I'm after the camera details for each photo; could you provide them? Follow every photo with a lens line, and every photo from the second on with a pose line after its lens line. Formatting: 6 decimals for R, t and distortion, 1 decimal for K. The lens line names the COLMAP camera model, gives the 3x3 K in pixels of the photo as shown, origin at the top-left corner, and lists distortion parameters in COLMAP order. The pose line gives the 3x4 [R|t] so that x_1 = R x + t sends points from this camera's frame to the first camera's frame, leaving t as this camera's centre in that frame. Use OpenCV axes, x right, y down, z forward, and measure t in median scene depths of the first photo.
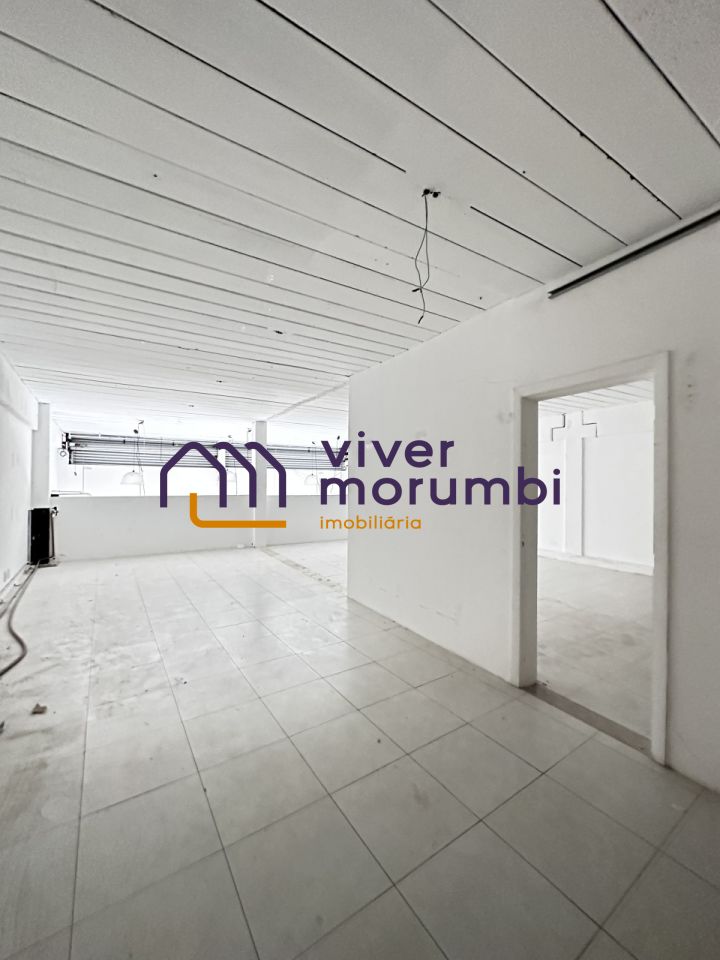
lens RADIAL K [[383.6, 0, 360.0], [0, 383.6, 480.0], [0, 0, 1]] dist [-0.001683, -0.000134]
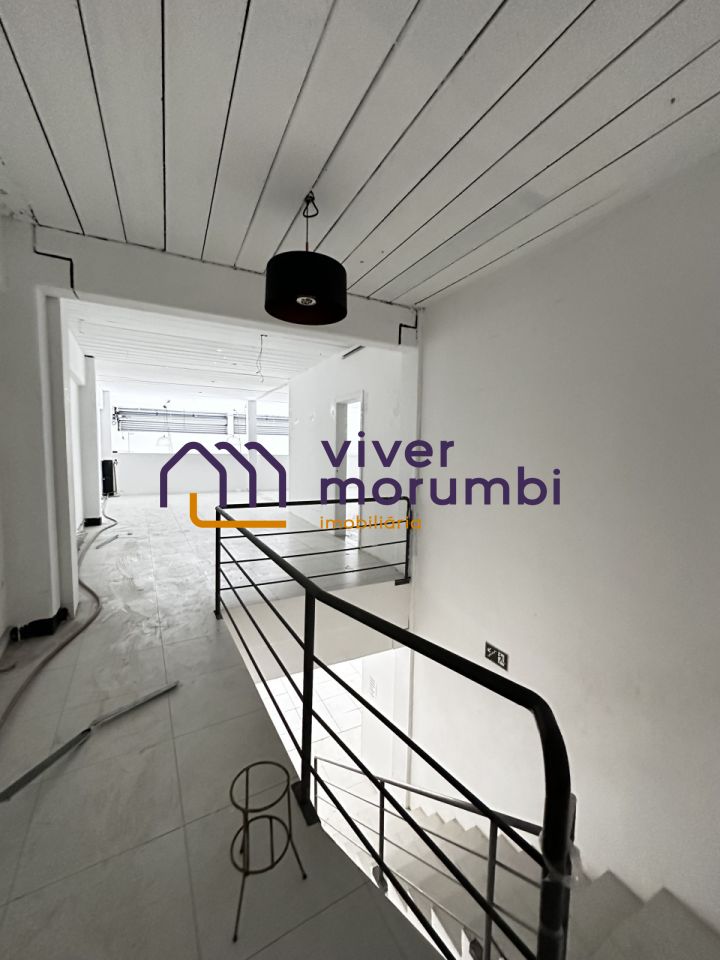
lens RADIAL K [[383.6, 0, 360.0], [0, 383.6, 480.0], [0, 0, 1]] dist [-0.001683, -0.000134]
pose [[0.997944, 0.013368, -0.062677, 0.198587], [-0.007864, 0.996155, 0.087253, 0.008008], [0.063603, -0.086581, 0.994213, -0.336881]]
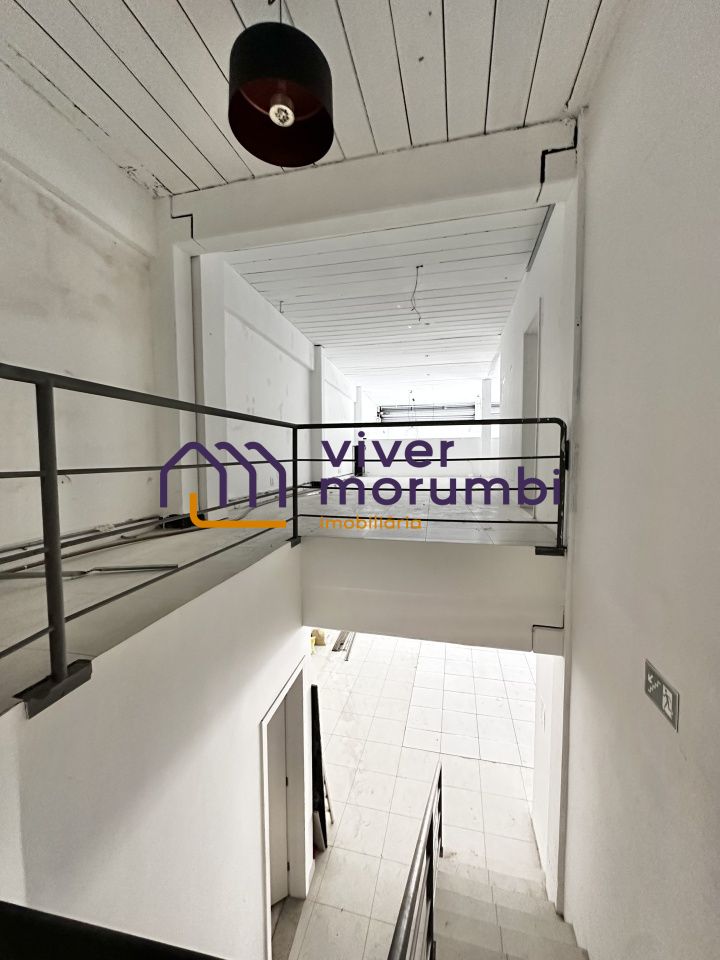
lens RADIAL K [[383.6, 0, 360.0], [0, 383.6, 480.0], [0, 0, 1]] dist [-0.001683, -0.000134]
pose [[0.710764, 0.030798, -0.702756, 0.317441], [0.017139, 0.997986, 0.061072, 0.088457], [0.703222, -0.055452, 0.708804, -0.206420]]
